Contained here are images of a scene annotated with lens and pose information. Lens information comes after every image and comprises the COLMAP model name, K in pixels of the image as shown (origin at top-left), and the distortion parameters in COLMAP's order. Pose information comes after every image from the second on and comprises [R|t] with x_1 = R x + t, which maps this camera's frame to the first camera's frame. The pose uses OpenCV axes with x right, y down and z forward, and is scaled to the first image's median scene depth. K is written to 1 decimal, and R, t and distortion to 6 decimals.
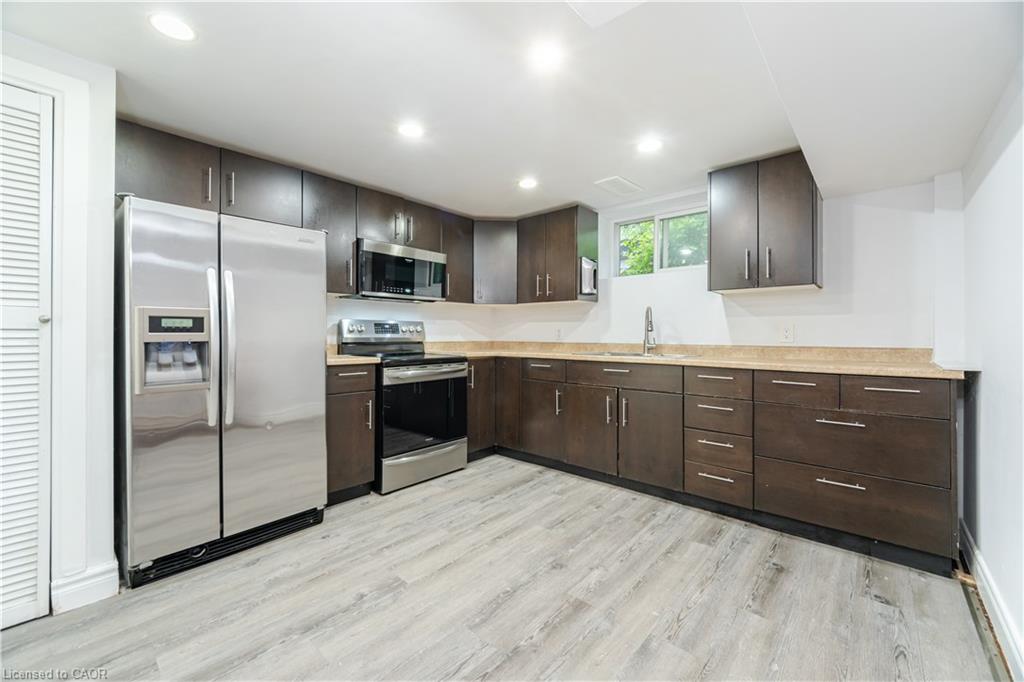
lens RADIAL K [[408.7, 0, 511.7], [0, 408.7, 336.3], [0, 0, 1]] dist [-0.004792, -0.000088]
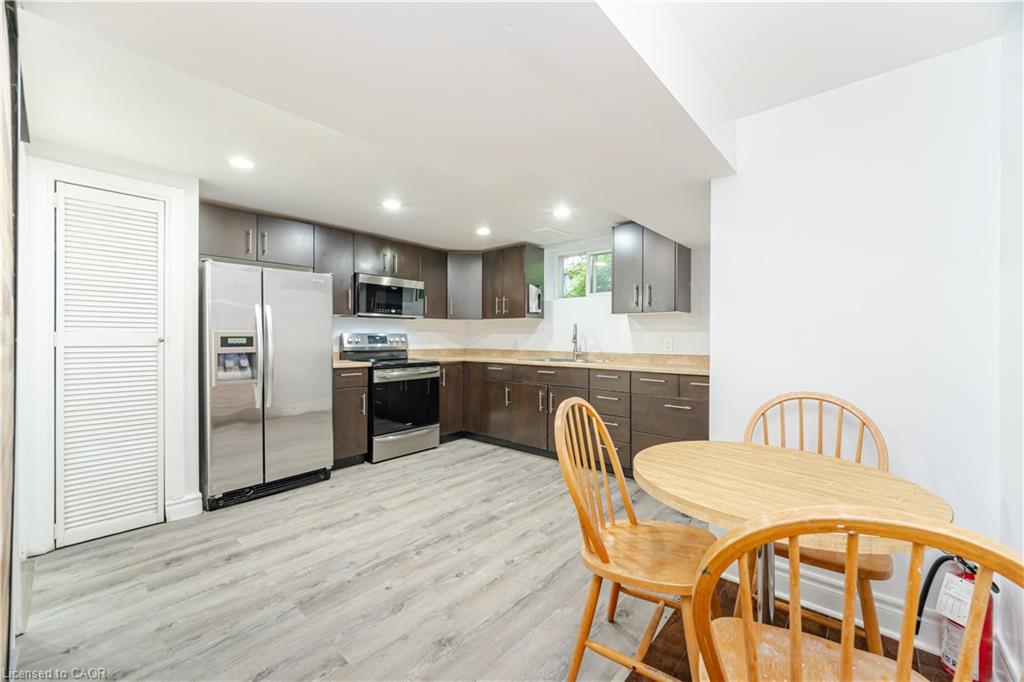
lens RADIAL K [[408.7, 0, 512.6], [0, 408.7, 340.7], [0, 0, 1]] dist [-0.004792, -0.000088]
pose [[0.999981, 0.000640, 0.006098, 0.157108], [-0.000665, 0.999991, 0.004213, -0.029944], [-0.006095, -0.004217, 0.999973, -0.408928]]
